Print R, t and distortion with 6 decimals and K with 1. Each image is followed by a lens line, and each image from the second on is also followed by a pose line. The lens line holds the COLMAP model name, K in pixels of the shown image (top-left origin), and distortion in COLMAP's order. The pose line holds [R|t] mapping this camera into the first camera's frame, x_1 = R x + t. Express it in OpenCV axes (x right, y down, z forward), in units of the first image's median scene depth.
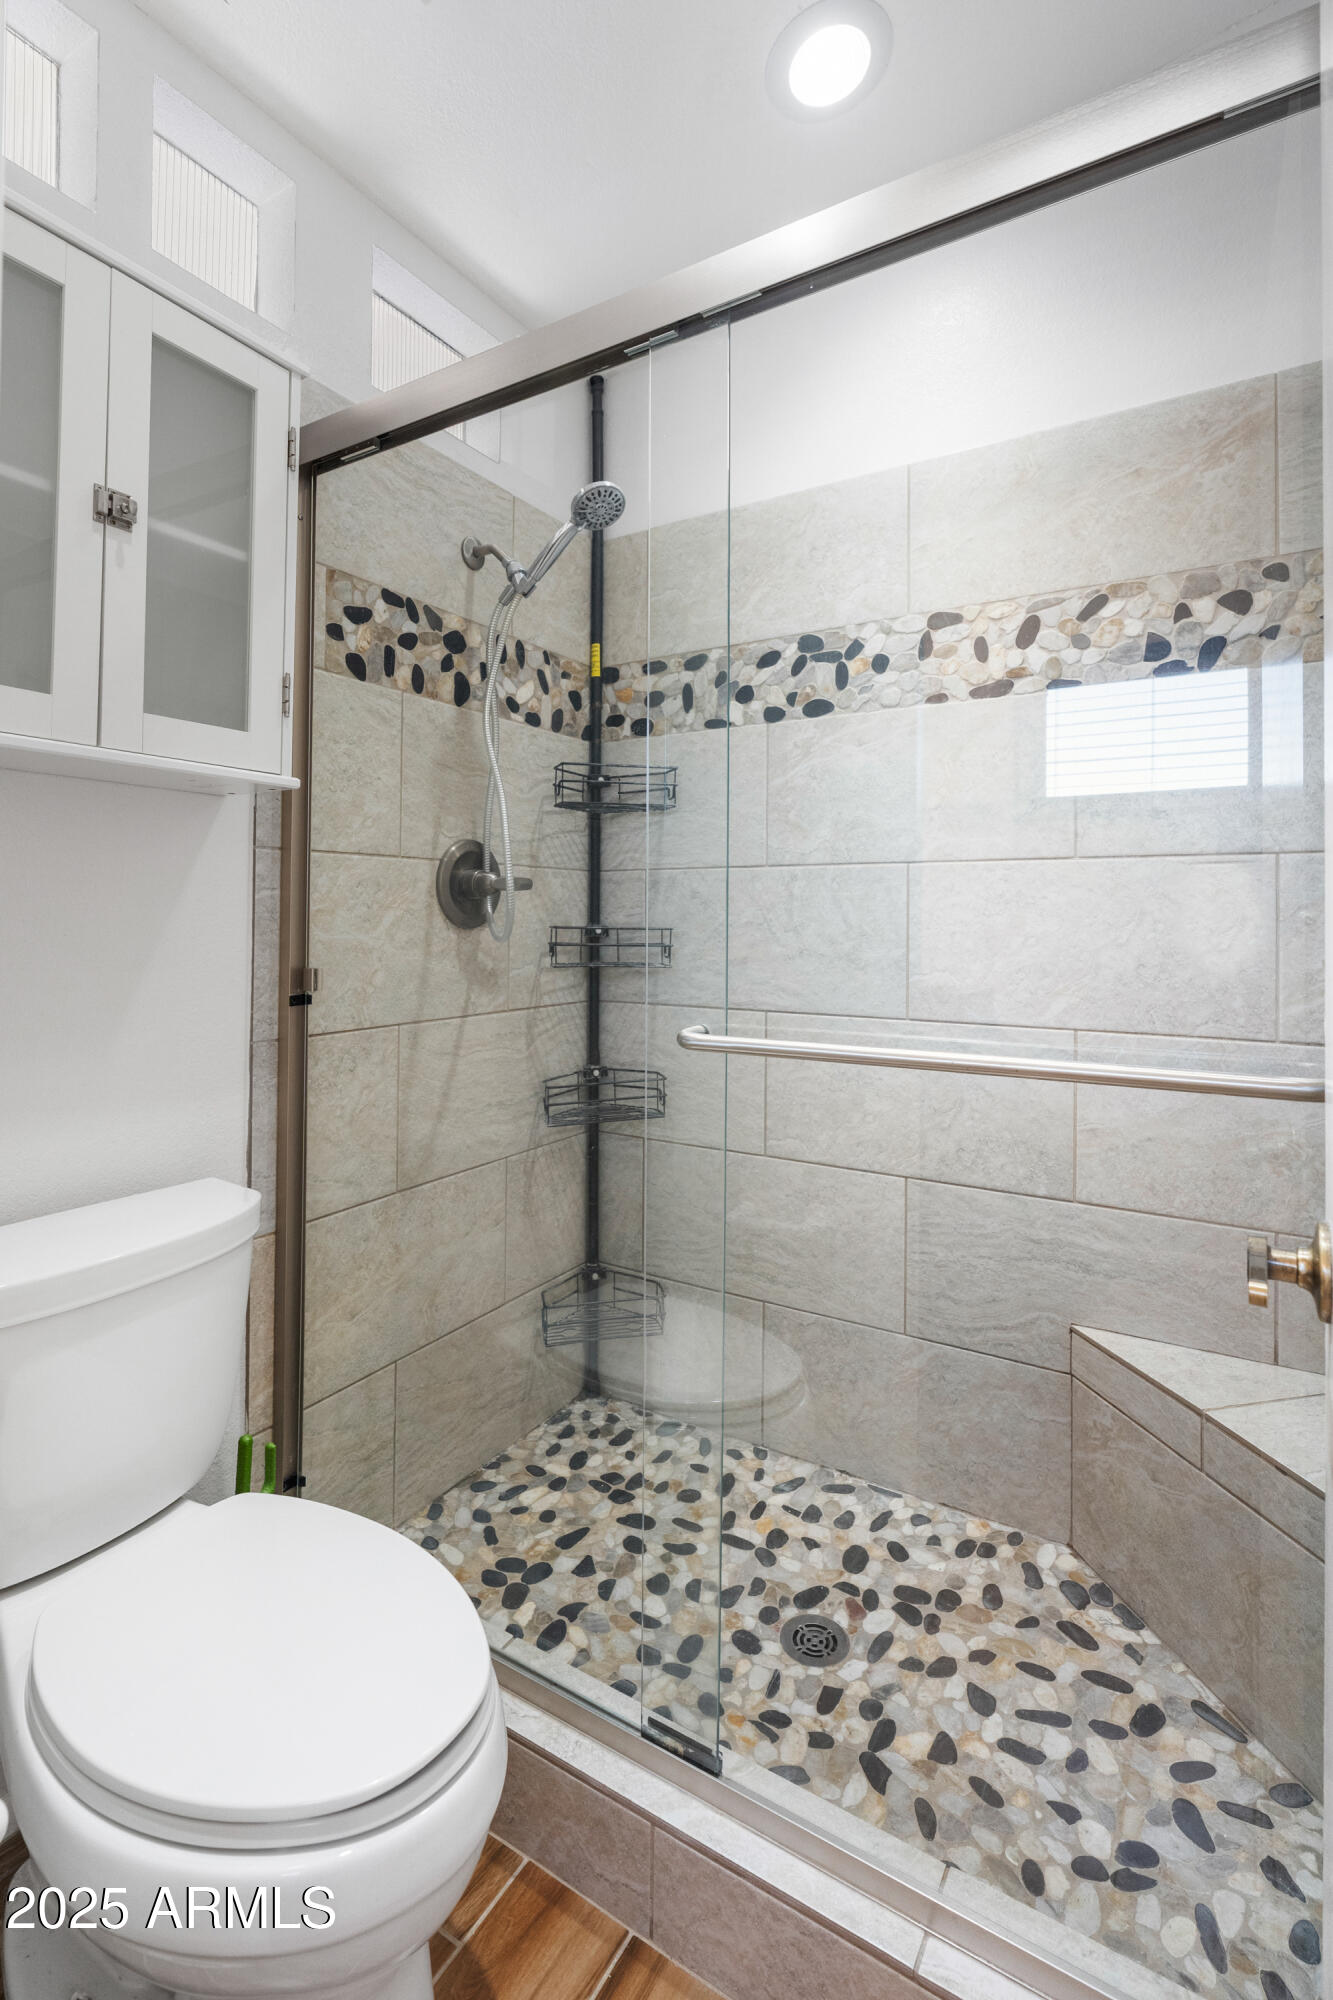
lens RADIAL K [[951.6, 0, 674.4], [0, 951.6, 919.8], [0, 0, 1]] dist [-0.006956, 0.004896]
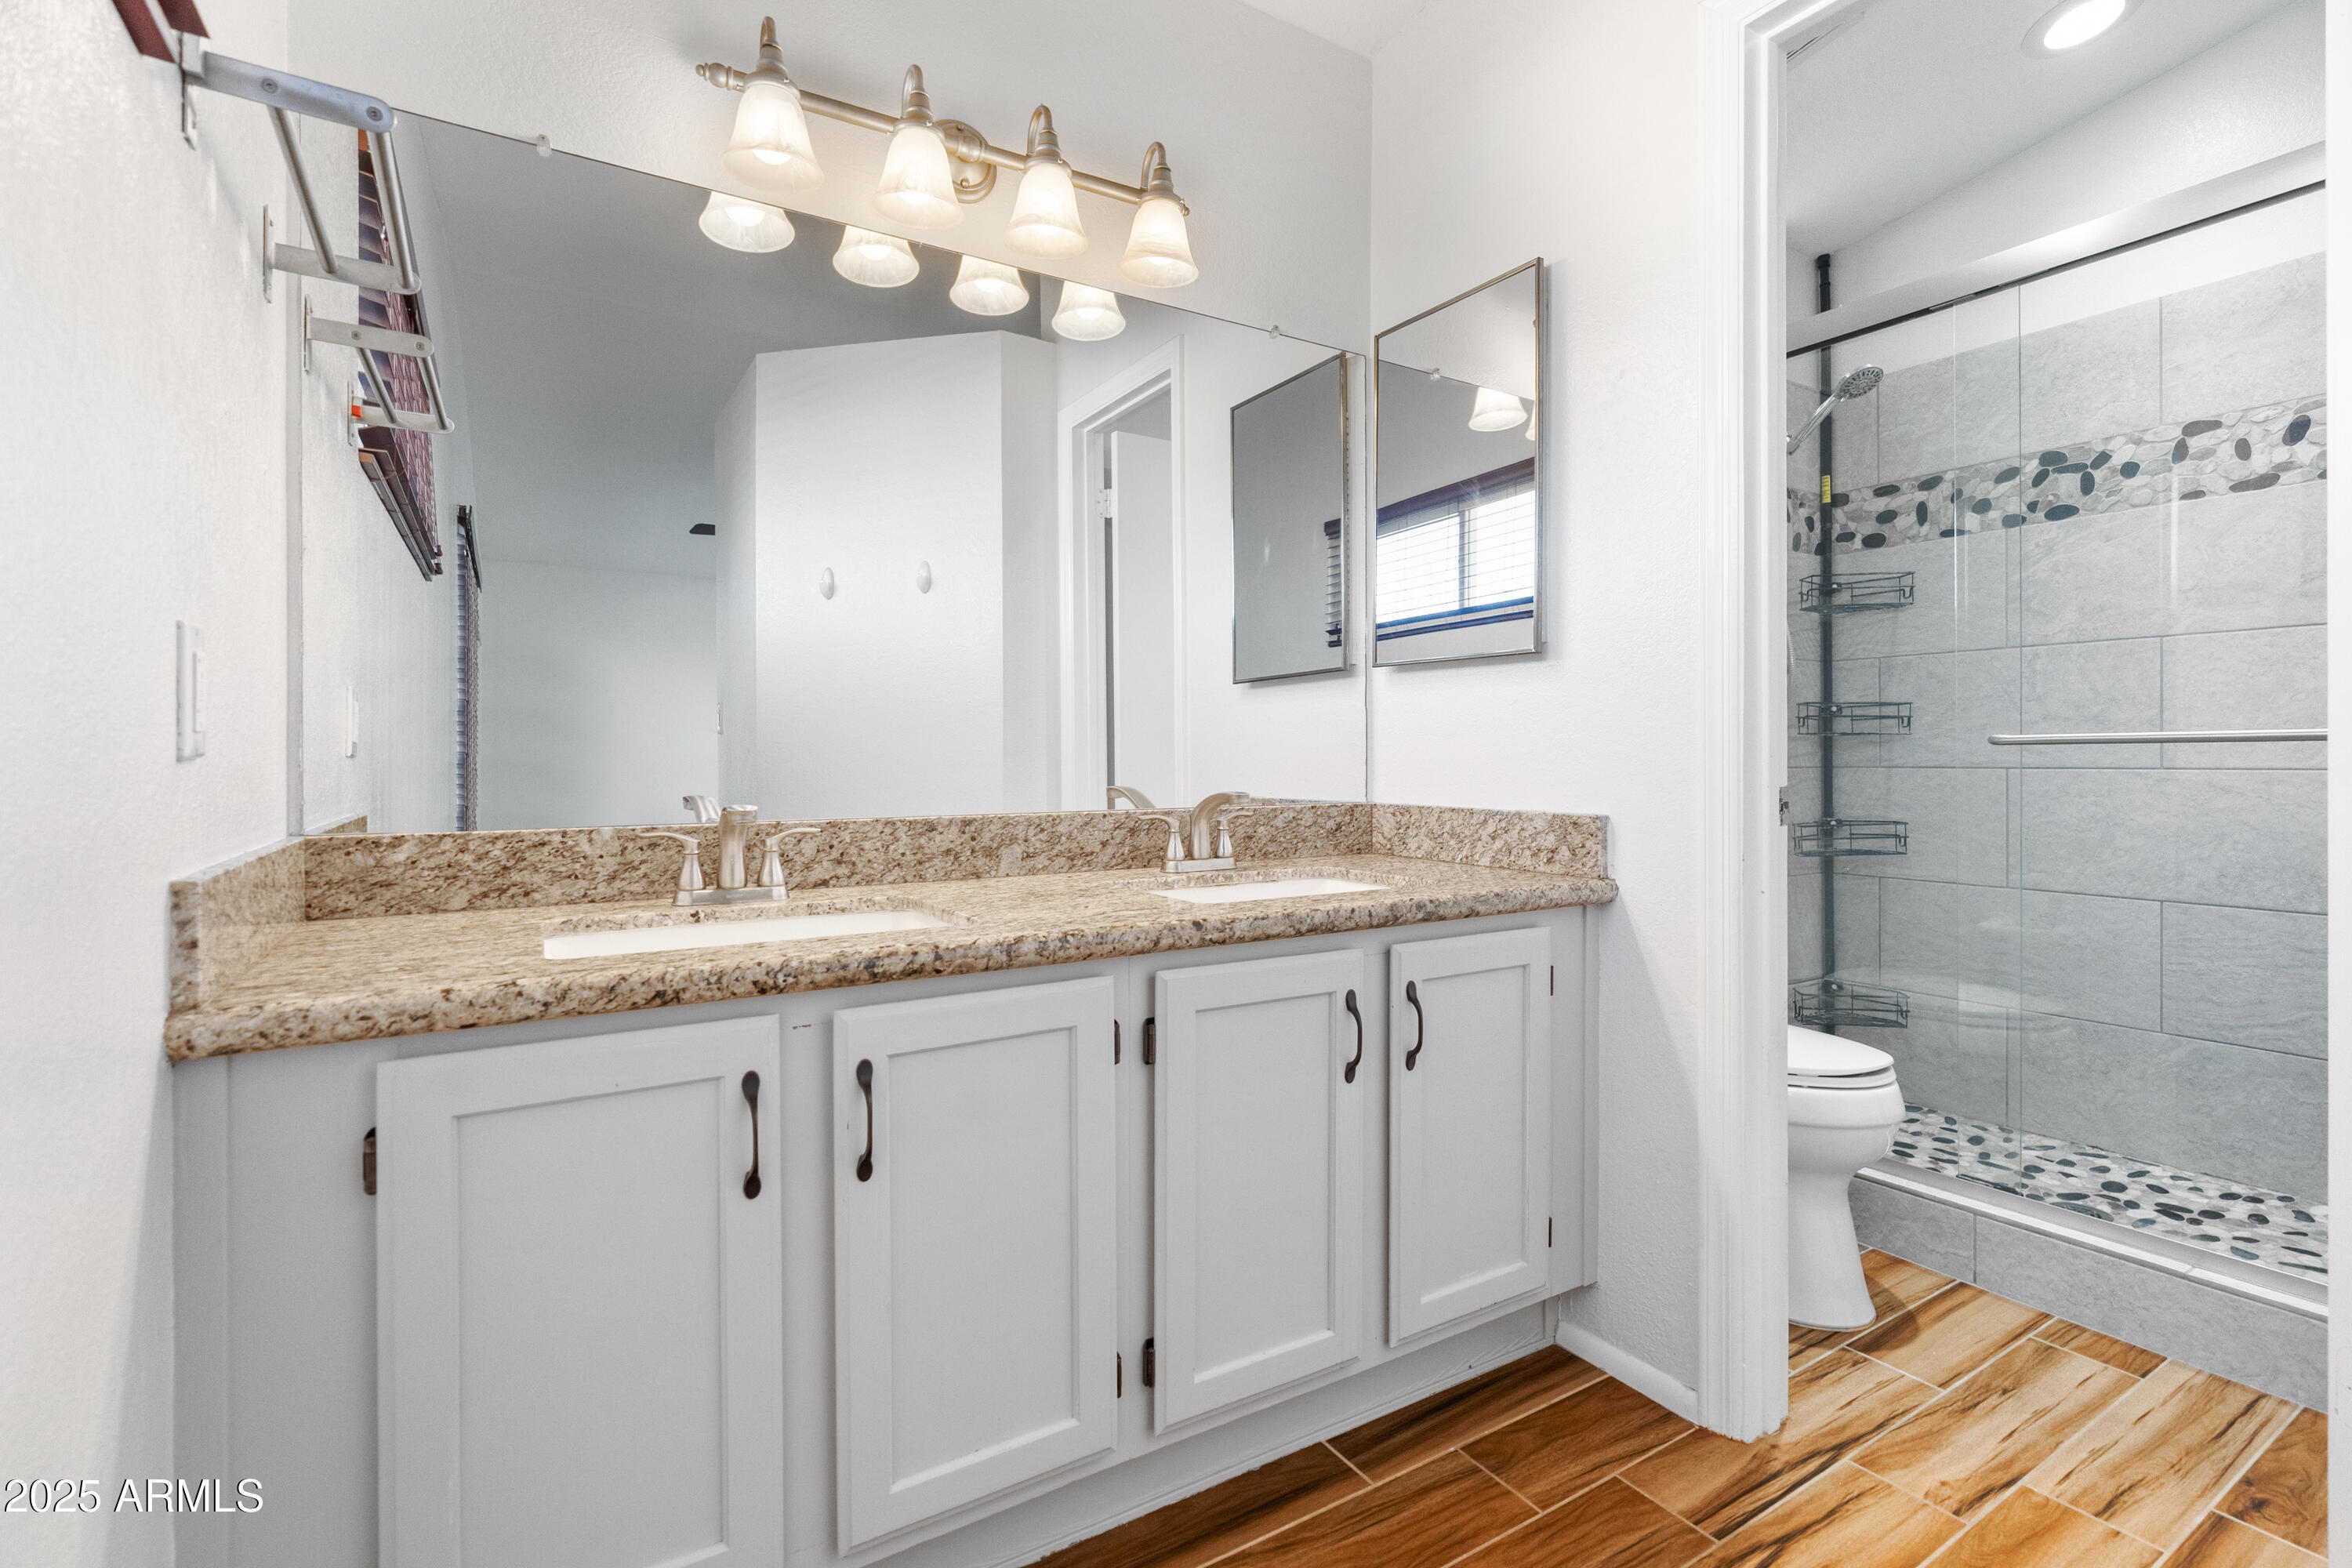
lens RADIAL K [[1119.1, 0, 1161.9], [0, 1119.1, 763.6], [0, 0, 1]] dist [-0.006956, 0.004896]
pose [[0.890963, -0.003871, -0.454060, -0.232307], [0.001792, 0.999986, -0.005008, 0.102715], [0.454072, 0.003648, 0.890957, -0.800929]]
